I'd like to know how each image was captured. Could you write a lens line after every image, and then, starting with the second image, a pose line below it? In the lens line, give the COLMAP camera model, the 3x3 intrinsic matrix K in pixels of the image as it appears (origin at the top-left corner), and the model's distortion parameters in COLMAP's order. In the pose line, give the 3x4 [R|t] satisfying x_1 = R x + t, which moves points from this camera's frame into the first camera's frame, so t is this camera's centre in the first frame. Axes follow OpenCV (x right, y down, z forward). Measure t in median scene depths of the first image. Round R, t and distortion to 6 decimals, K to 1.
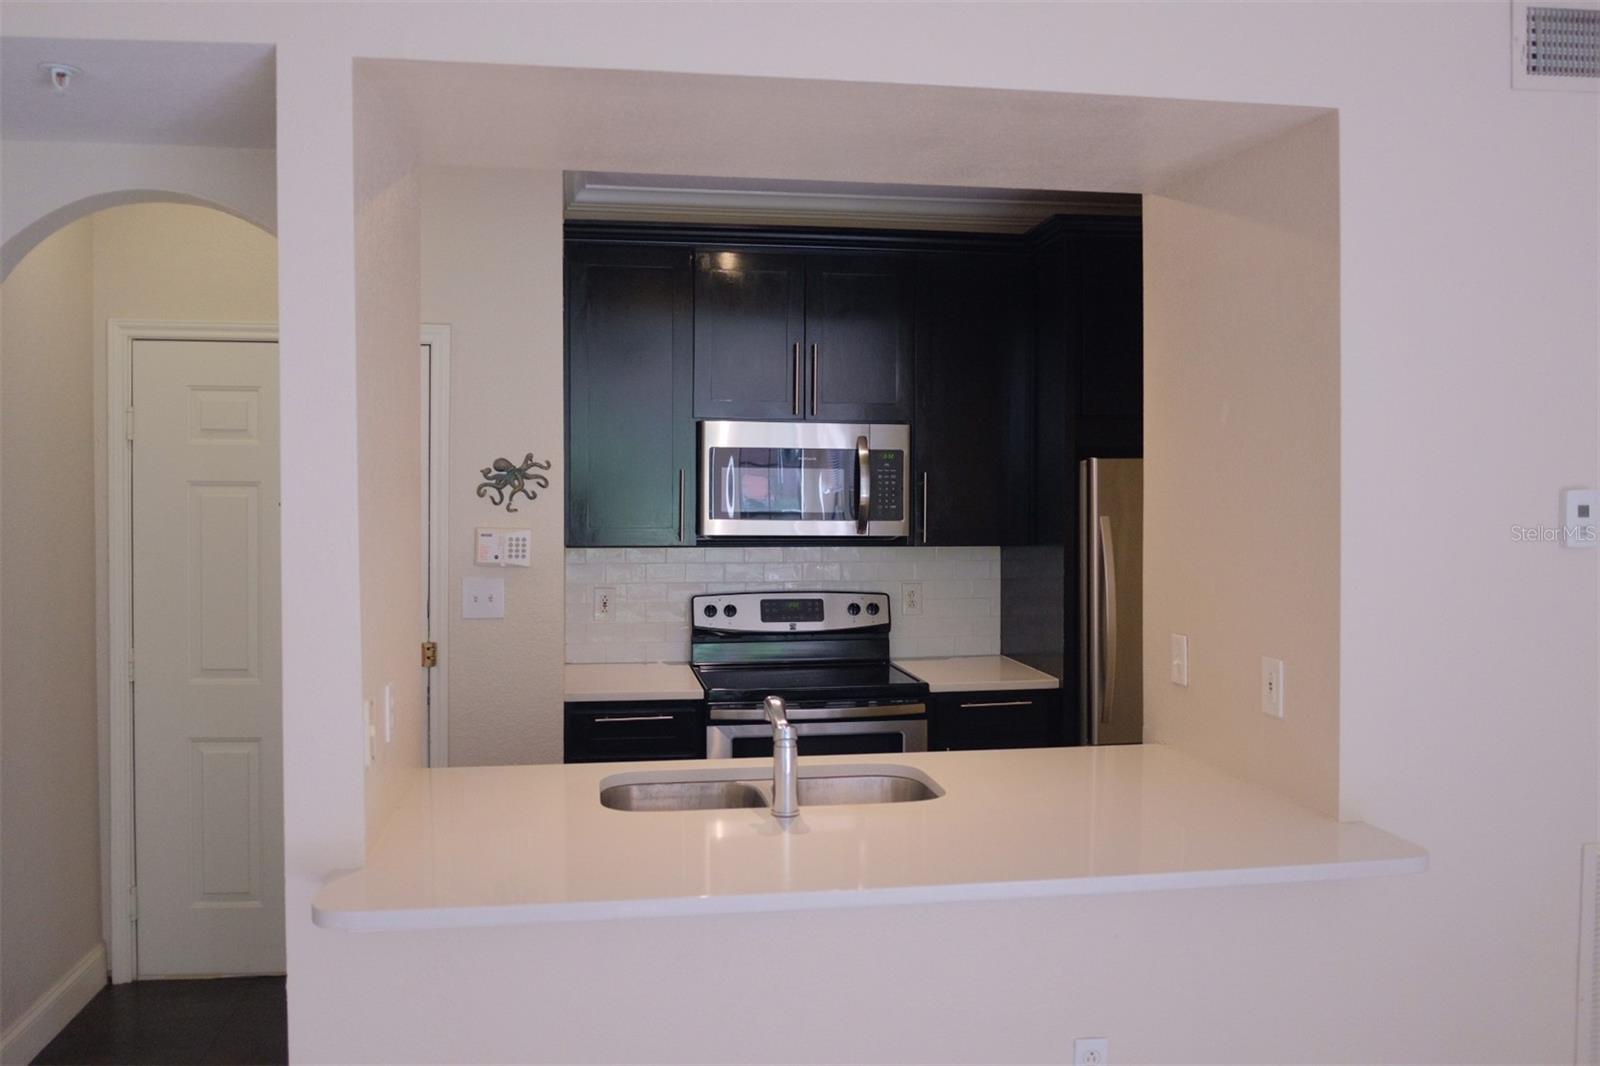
lens RADIAL K [[1322.9, 0, 803.5], [0, 1322.9, 536.3], [0, 0, 1]] dist [-0.036755, -0.009405]
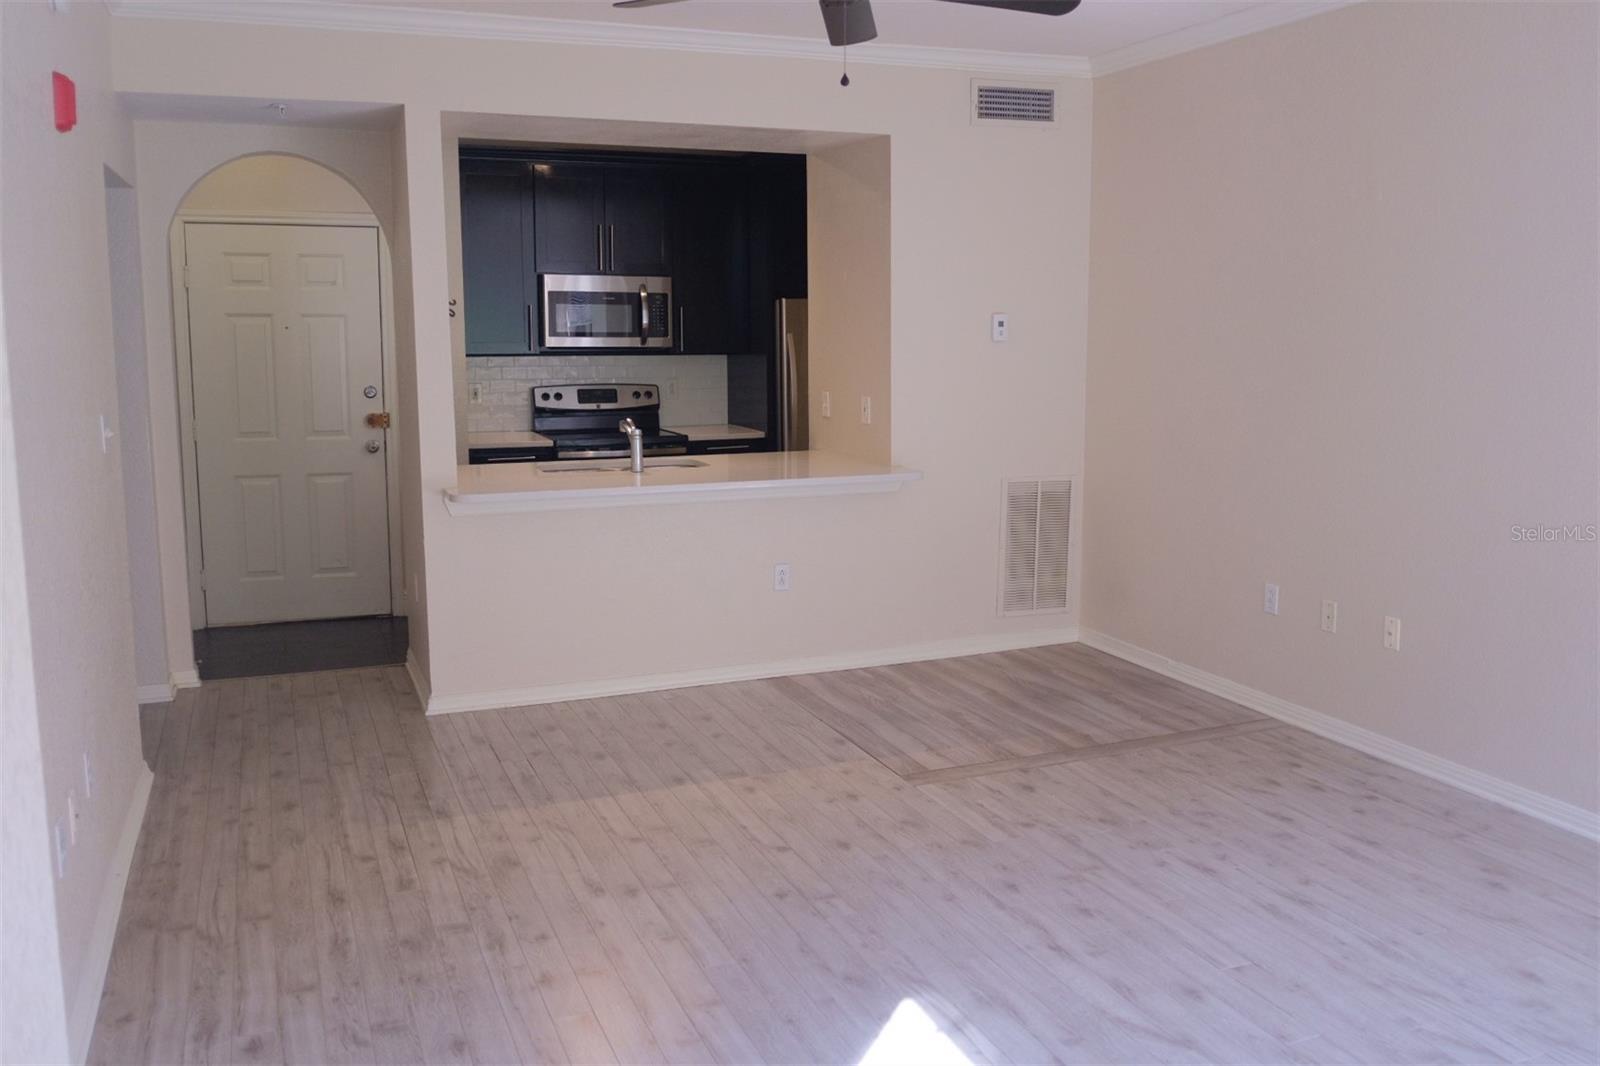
lens RADIAL K [[1322.9, 0, 809.9], [0, 1322.9, 532.0], [0, 0, 1]] dist [-0.036755, -0.009405]
pose [[0.974424, -0.036891, 0.221667, -0.124838], [0.010602, 0.992881, 0.118635, 0.035165], [-0.224465, -0.113250, 0.967879, -0.637710]]
